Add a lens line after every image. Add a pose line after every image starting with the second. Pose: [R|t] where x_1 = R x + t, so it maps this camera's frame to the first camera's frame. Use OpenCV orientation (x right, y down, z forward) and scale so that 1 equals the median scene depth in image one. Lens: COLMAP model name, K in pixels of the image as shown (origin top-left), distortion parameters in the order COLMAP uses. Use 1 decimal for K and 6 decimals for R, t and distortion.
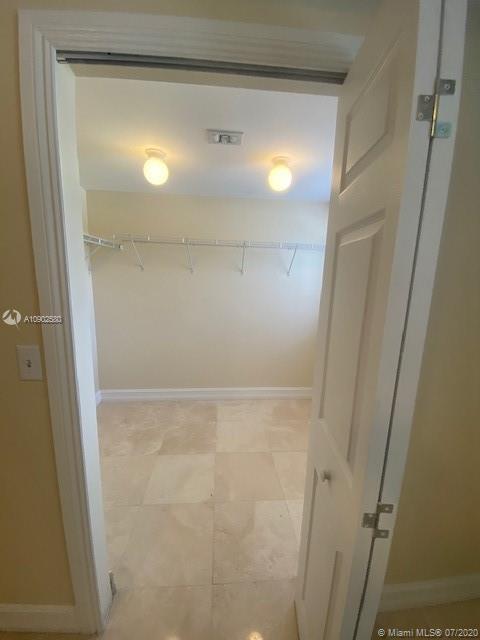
lens RADIAL K [[260.2, 0, 241.1], [0, 260.2, 321.5], [0, 0, 1]] dist [-0.006741, -0.002759]
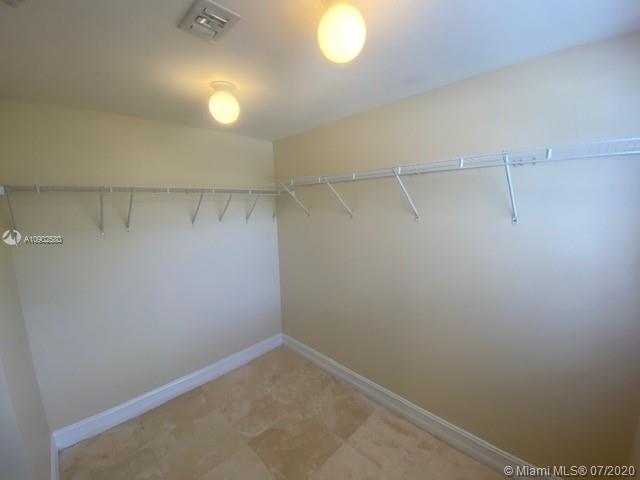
lens RADIAL K [[260.2, 0, 318.7], [0, 260.2, 237.1], [0, 0, 1]] dist [-0.006741, -0.002759]
pose [[0.653055, 0.050847, -0.755602, 0.332494], [-0.105799, 0.994085, -0.024546, -0.110497], [0.749884, 0.095972, 0.654571, 0.467229]]
